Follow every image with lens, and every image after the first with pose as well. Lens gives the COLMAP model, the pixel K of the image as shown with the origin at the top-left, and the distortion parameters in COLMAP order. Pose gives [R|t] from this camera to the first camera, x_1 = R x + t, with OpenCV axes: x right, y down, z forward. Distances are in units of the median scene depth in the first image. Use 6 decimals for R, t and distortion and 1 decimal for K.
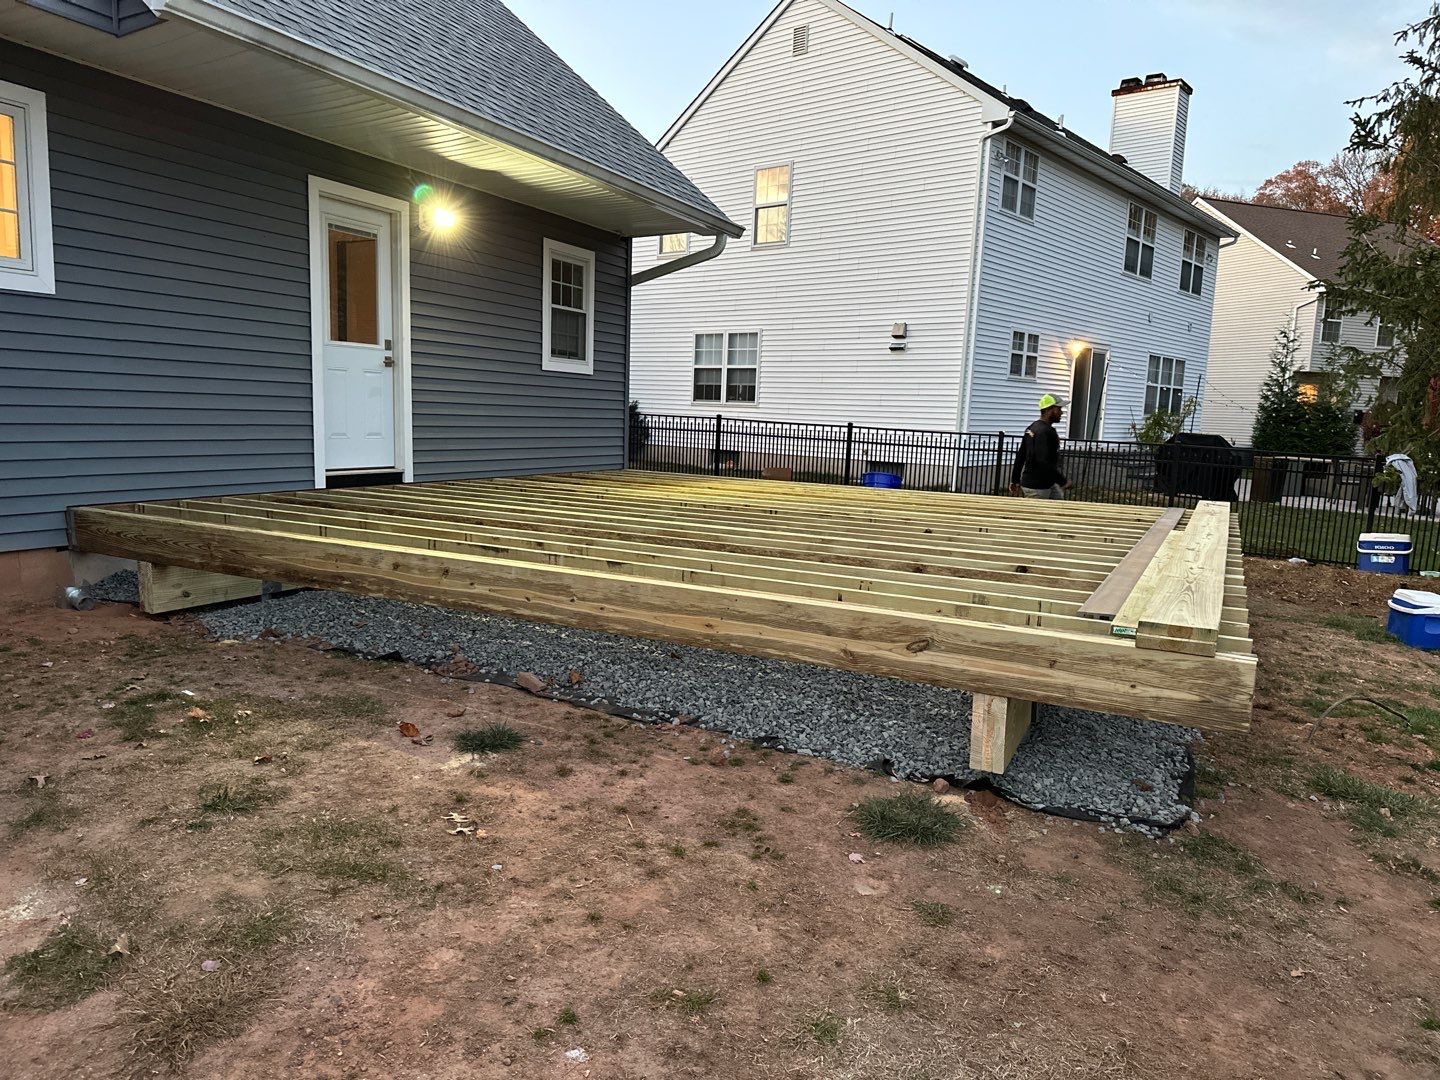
lens RADIAL K [[1020.6, 0, 723.5], [0, 1020.6, 543.0], [0, 0, 1]] dist [0.082283, -0.109323]
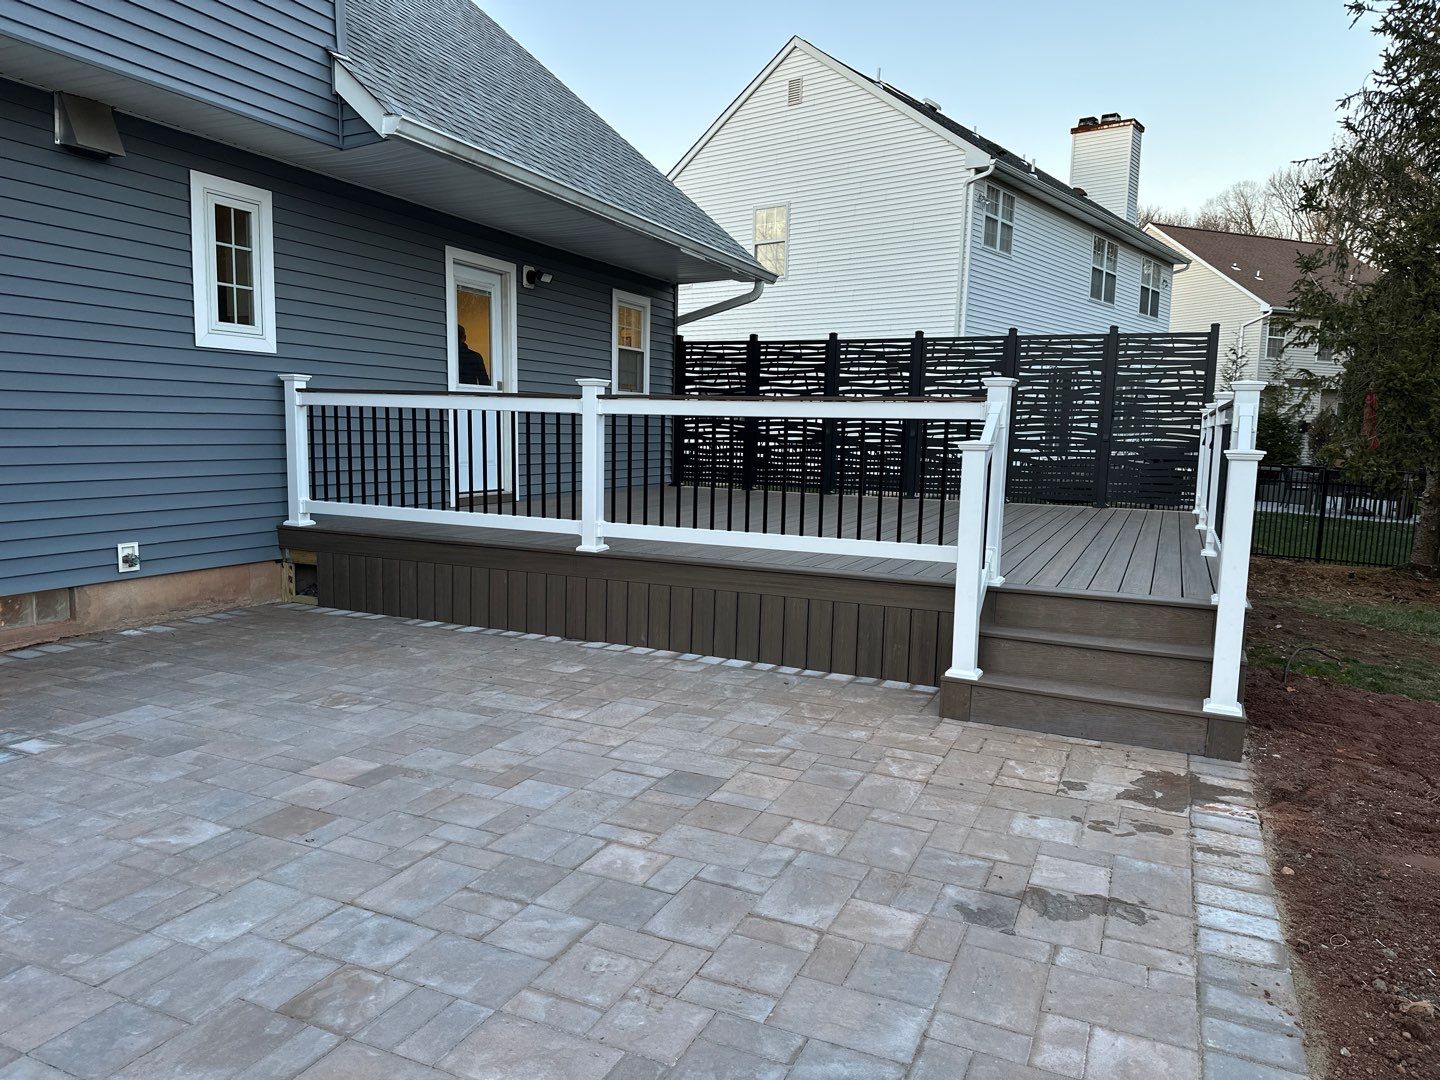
lens RADIAL K [[1010.2, 0, 718.2], [0, 1010.2, 543.0], [0, 0, 1]] dist [0.103361, -0.171429]
pose [[0.999256, -0.018353, 0.033920, -0.057448], [0.018819, 0.999732, -0.013465, 0.003387], [-0.033664, 0.014094, 0.999334, -0.078279]]
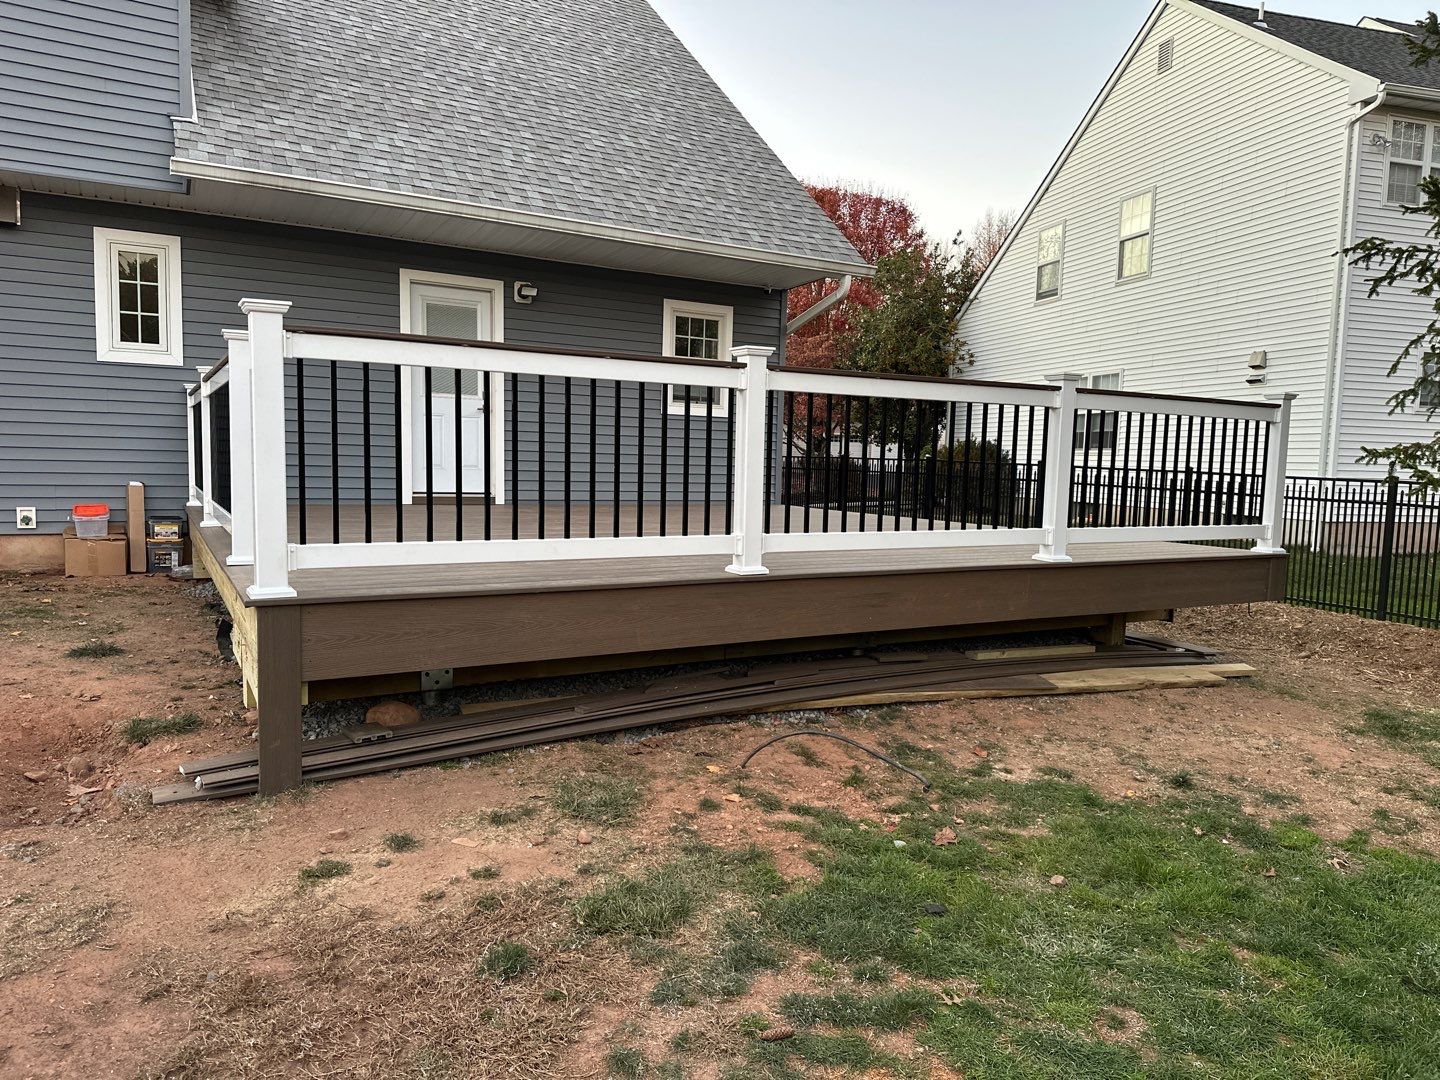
lens RADIAL K [[1020.6, 0, 723.5], [0, 1020.6, 543.0], [0, 0, 1]] dist [0.082283, -0.109323]
pose [[0.831118, 0.032249, -0.555160, 0.296067], [-0.068287, 0.996680, -0.044334, 0.010675], [0.551887, 0.074757, 0.830561, 0.066398]]
